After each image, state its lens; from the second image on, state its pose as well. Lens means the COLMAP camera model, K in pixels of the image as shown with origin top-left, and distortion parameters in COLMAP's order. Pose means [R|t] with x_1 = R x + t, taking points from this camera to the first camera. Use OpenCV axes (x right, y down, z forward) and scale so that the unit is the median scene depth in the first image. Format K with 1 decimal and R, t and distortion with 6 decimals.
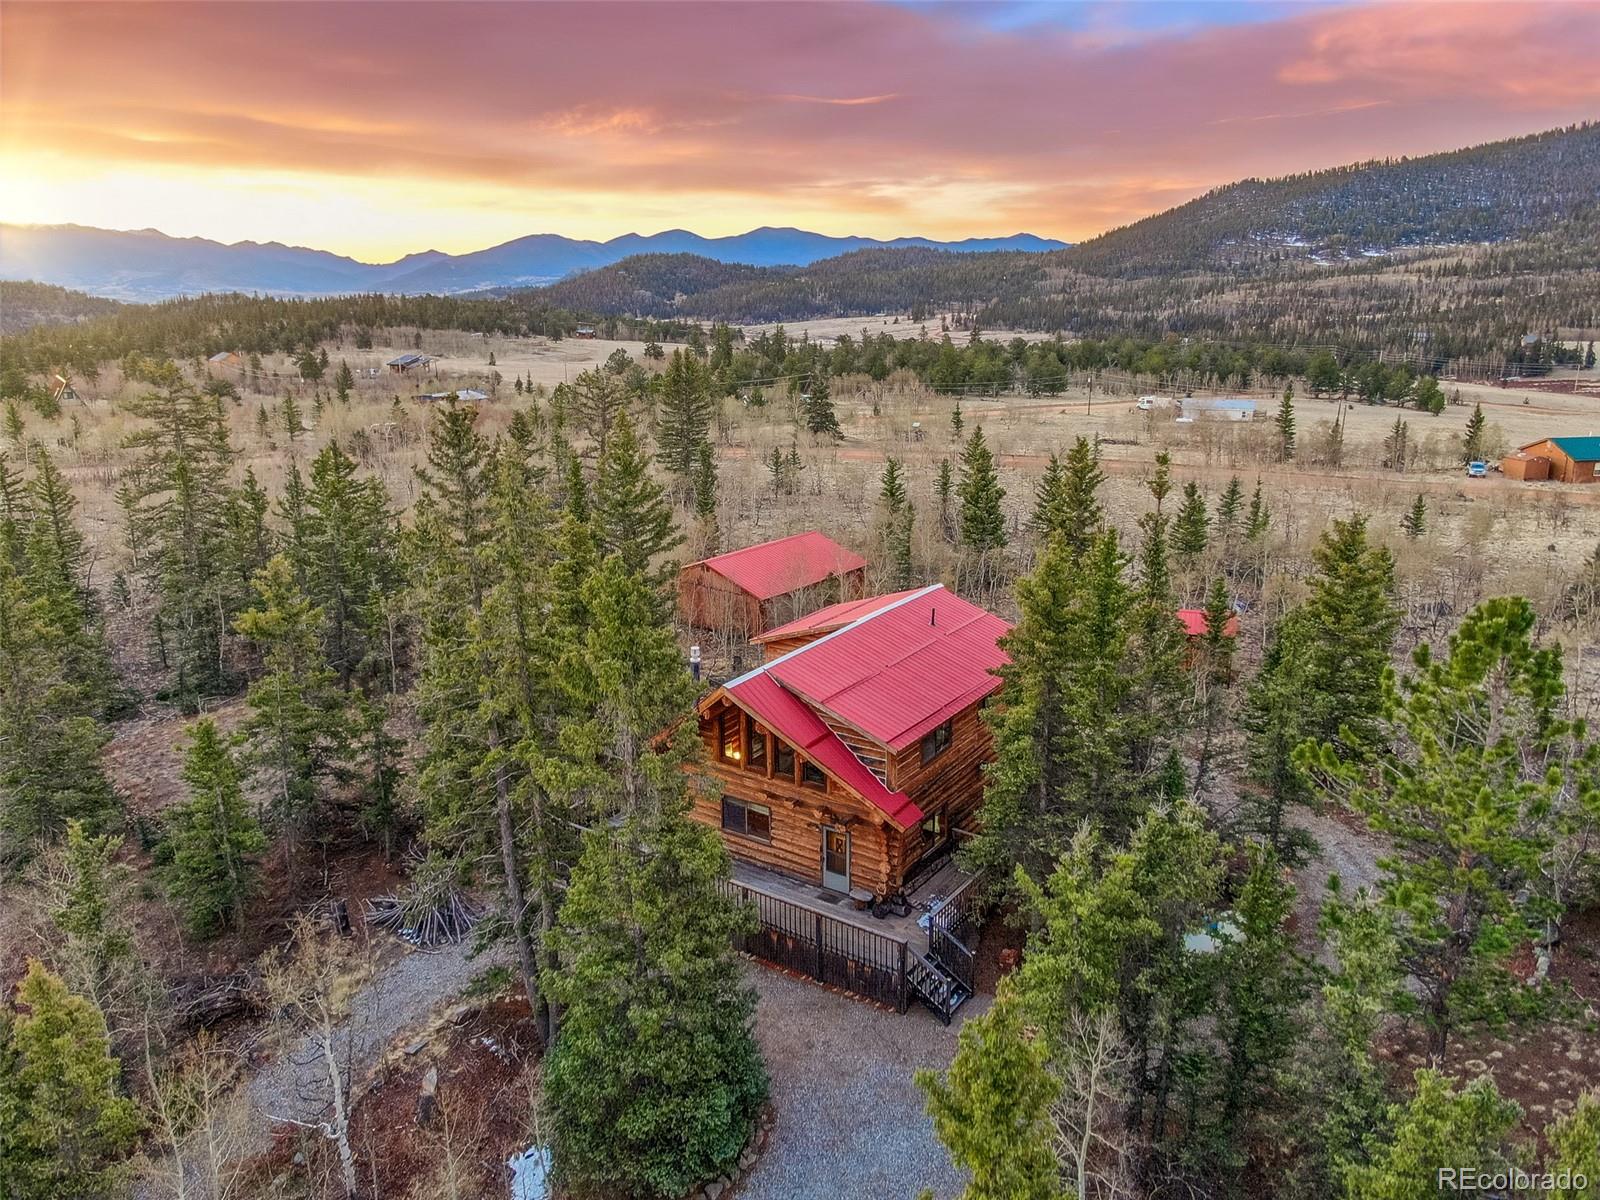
lens RADIAL K [[1145.3, 0, 800.0], [0, 1145.3, 600.0], [0, 0, 1]] dist [-0.001465, 0.010111]
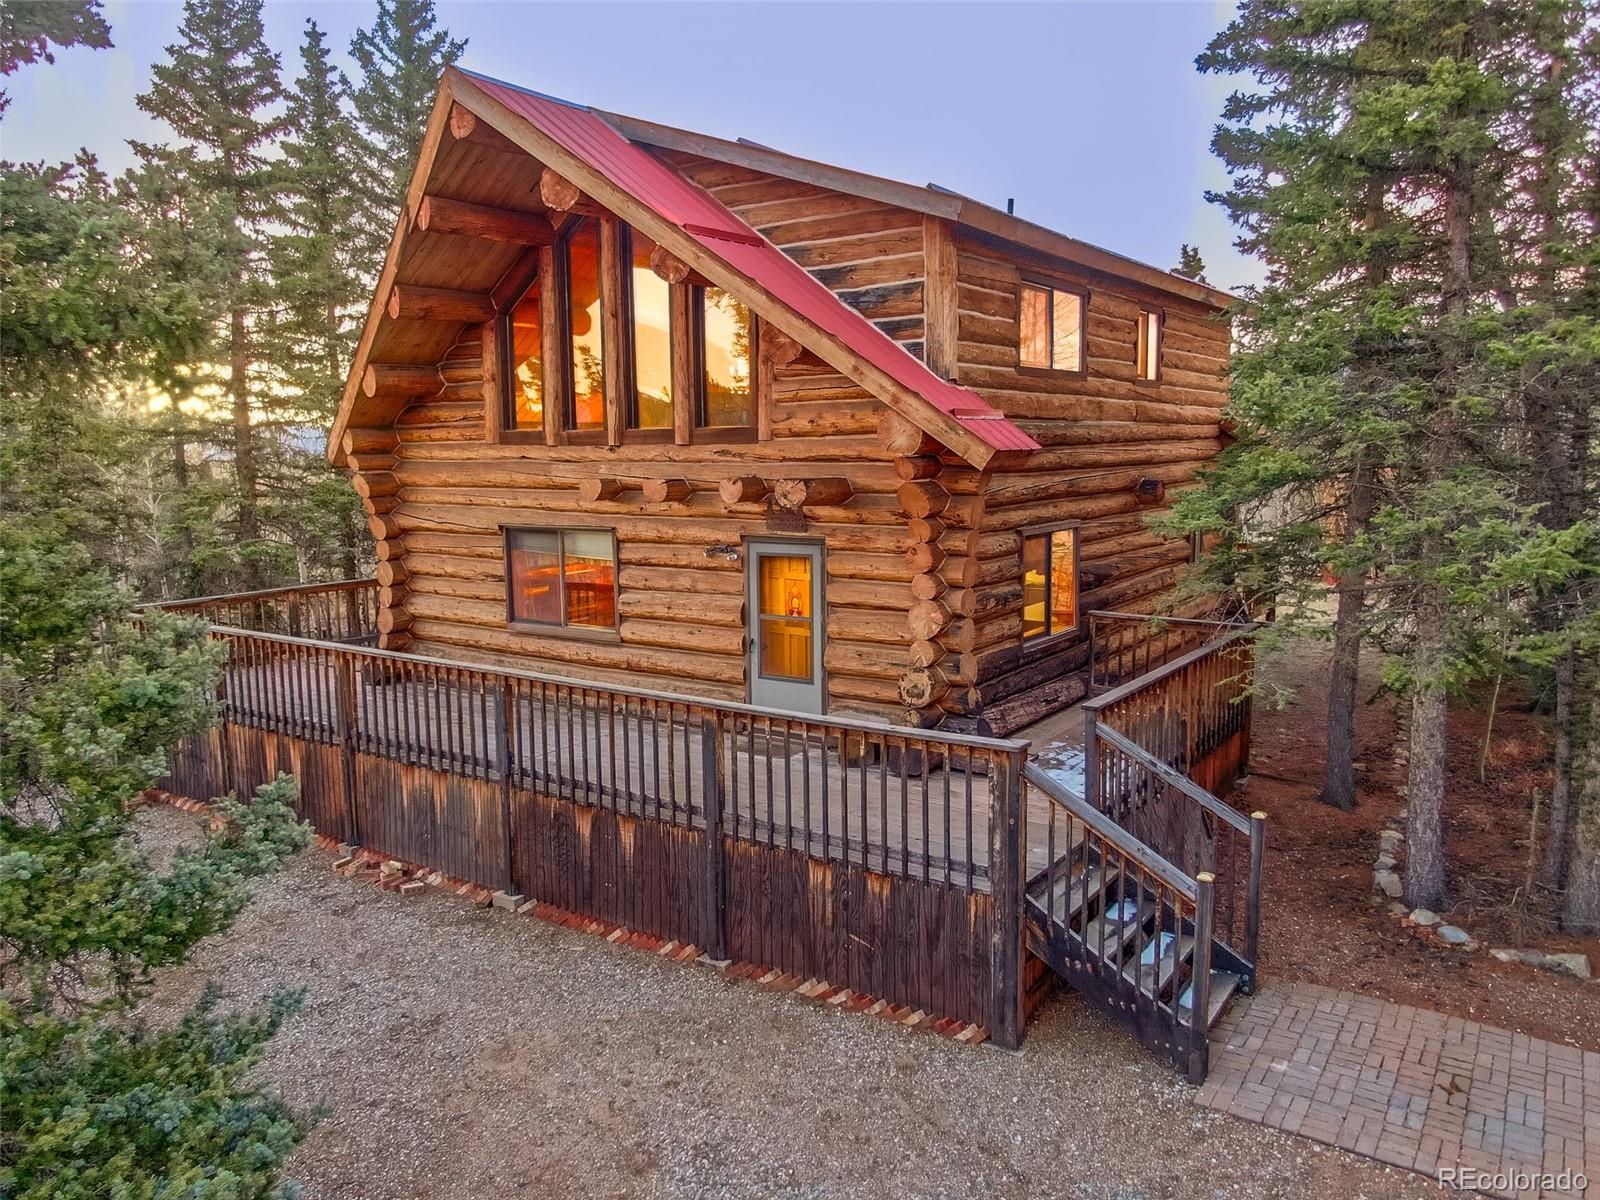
lens RADIAL K [[1145.3, 0, 800.0], [0, 1145.3, 600.0], [0, 0, 1]] dist [-0.001465, 0.010111]
pose [[0.999999, 0.001212, -0.000016, 0.030501], [-0.001201, 0.988904, -0.148548, 0.225089], [-0.000164, 0.148548, 0.988905, 0.543397]]
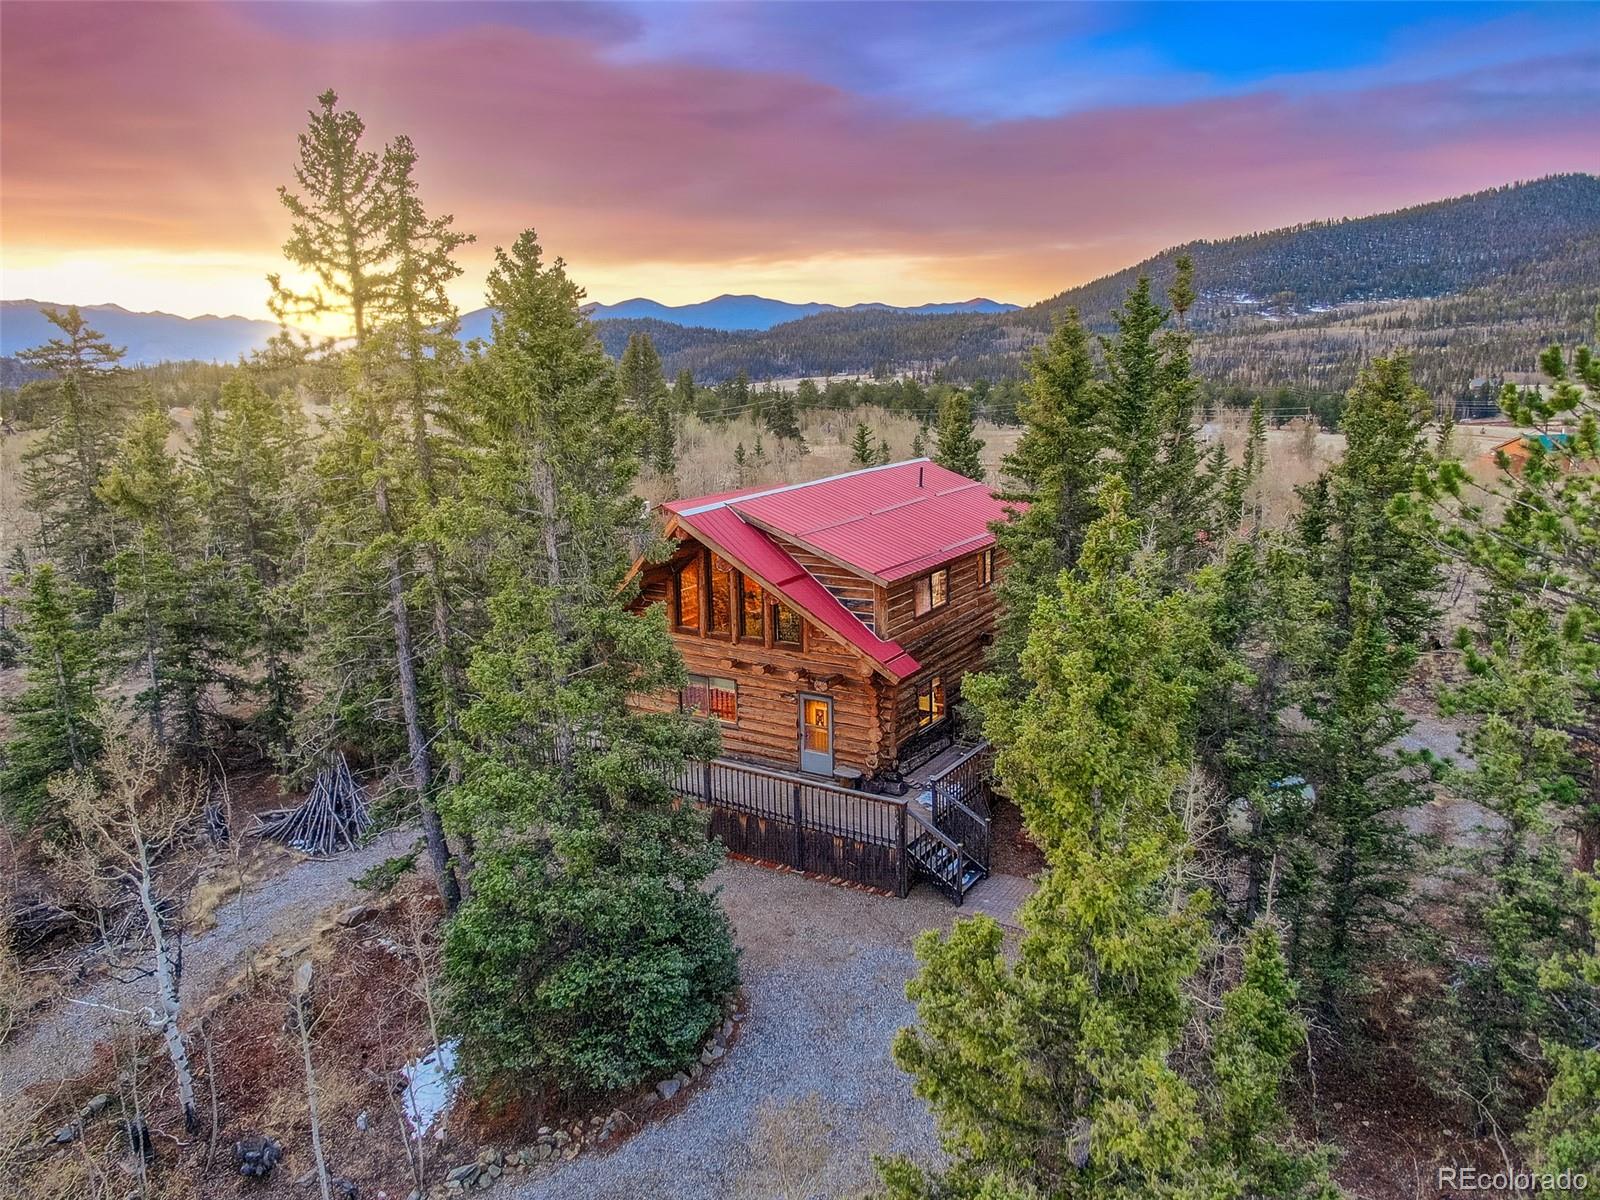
lens RADIAL K [[1145.3, 0, 800.0], [0, 1145.3, 600.0], [0, 0, 1]] dist [-0.001465, 0.010111]
pose [[0.999405, -0.018169, 0.029320, -0.002444], [0.019733, 0.998348, -0.053959, 0.145892], [-0.028291, 0.054505, 0.998113, 0.136390]]
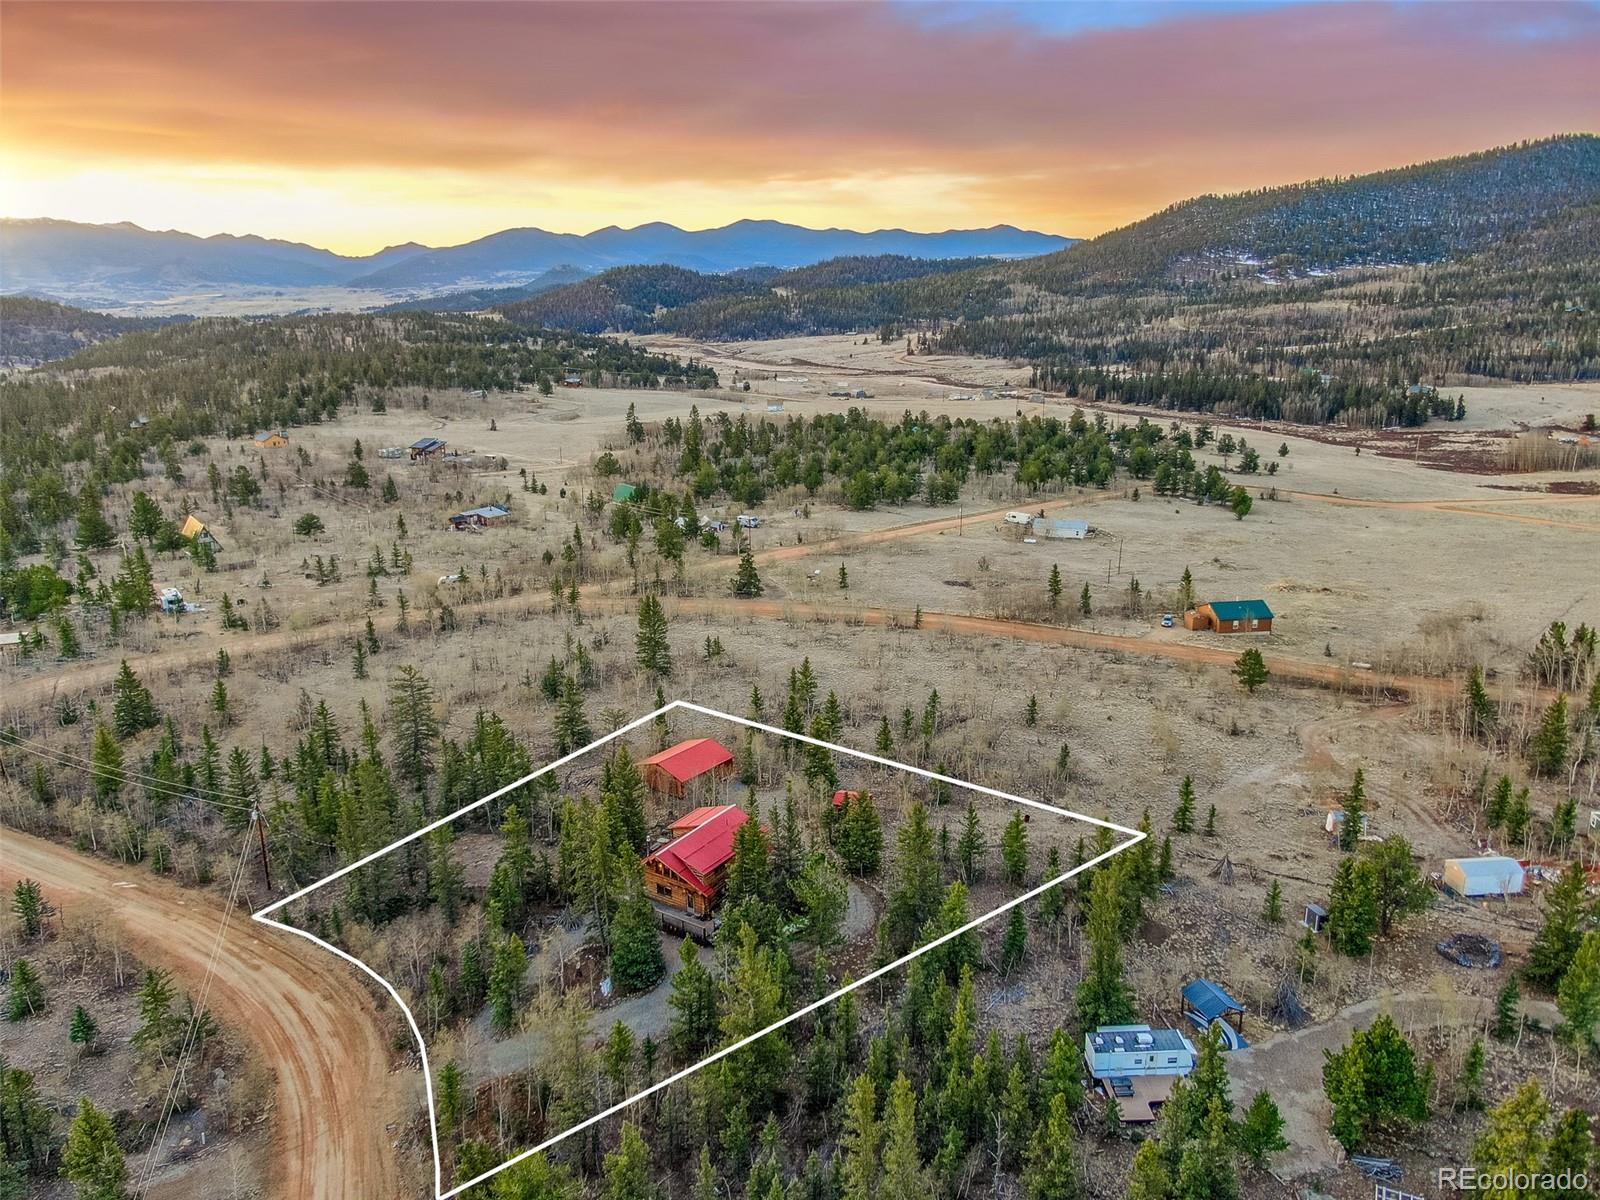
lens RADIAL K [[1145.3, 0, 800.0], [0, 1145.3, 600.0], [0, 0, 1]] dist [-0.001465, 0.010111]
pose [[0.999874, -0.007086, 0.014171, 0.262361], [0.006960, 0.999936, 0.008892, -0.581639], [-0.014233, -0.008792, 0.999860, -1.979259]]
